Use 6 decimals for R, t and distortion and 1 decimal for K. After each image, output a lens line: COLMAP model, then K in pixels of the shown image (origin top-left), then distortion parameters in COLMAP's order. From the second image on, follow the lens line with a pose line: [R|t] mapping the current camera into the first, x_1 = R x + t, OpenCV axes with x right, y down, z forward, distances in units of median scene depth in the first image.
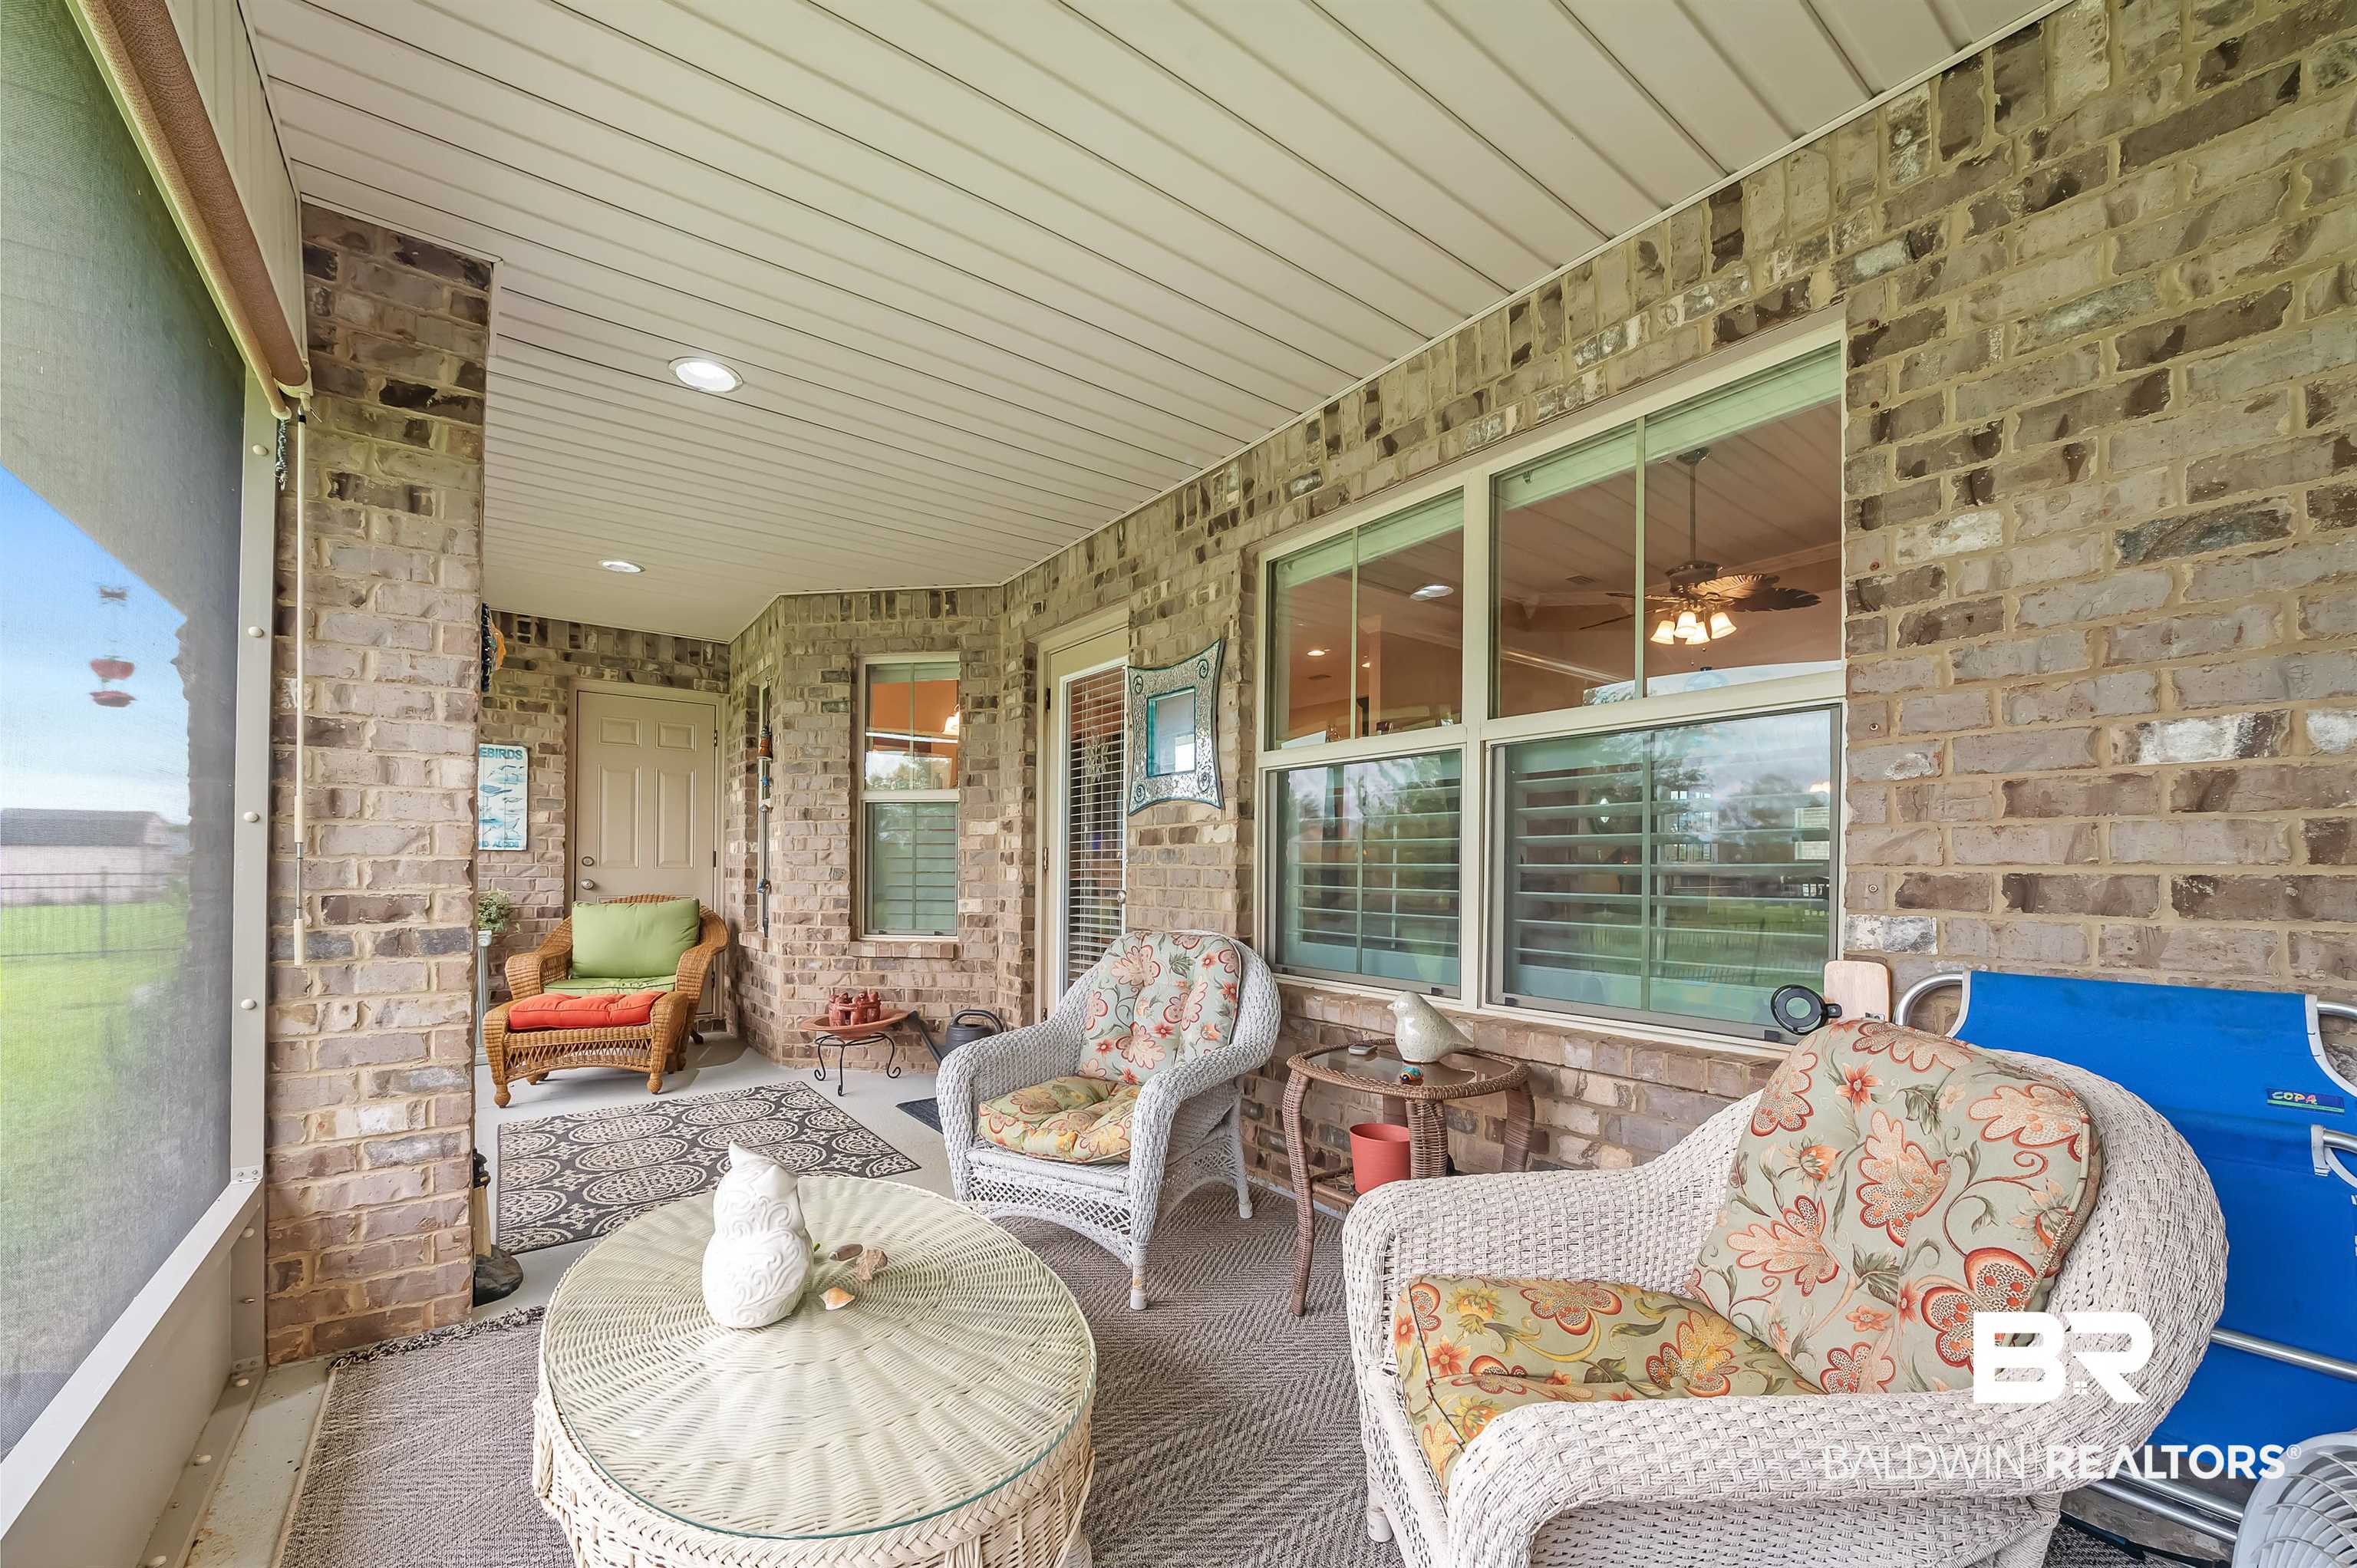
lens RADIAL K [[934.1, 0, 1202.2], [0, 934.1, 861.9], [0, 0, 1]] dist [-0.004037, -0.001726]
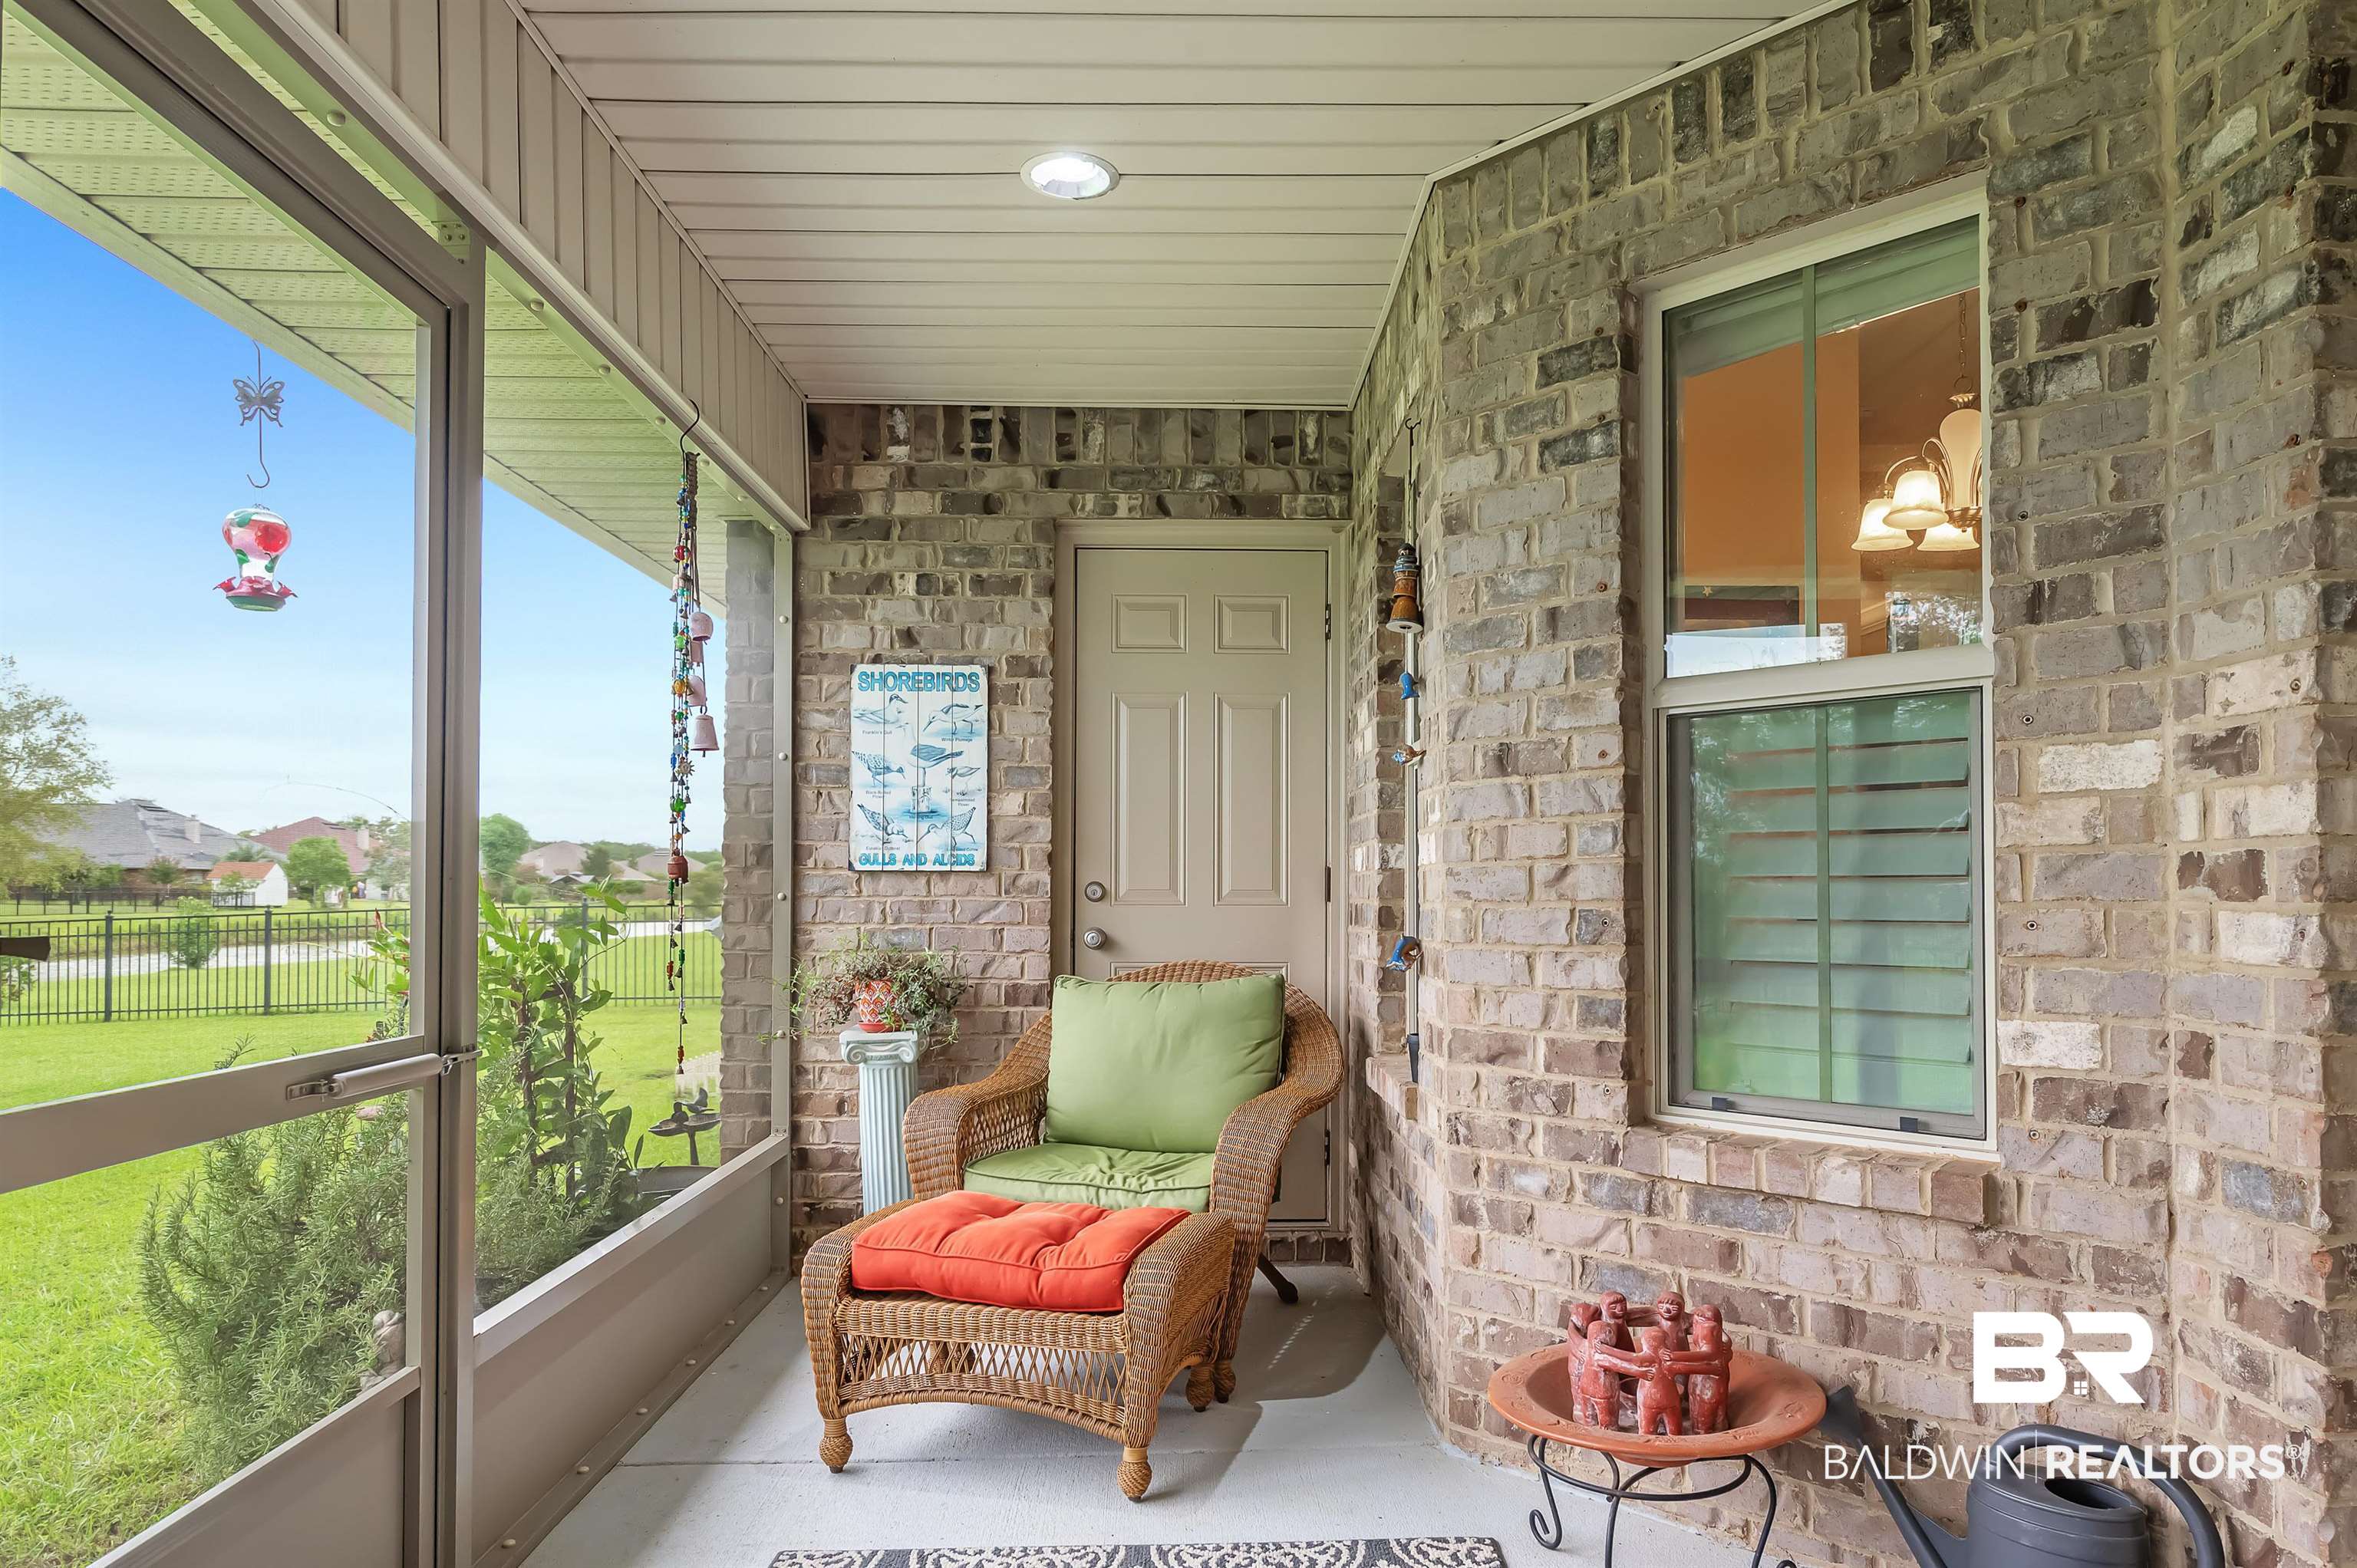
lens RADIAL K [[1470.7, 0, 1170.7], [0, 1470.7, 875.9], [0, 0, 1]] dist [-0.001140, -0.001706]
pose [[0.797866, -0.012089, -0.602714, -0.184082], [0.009438, 0.999927, -0.007562, -0.002989], [0.602761, 0.000345, 0.797922, 0.467141]]
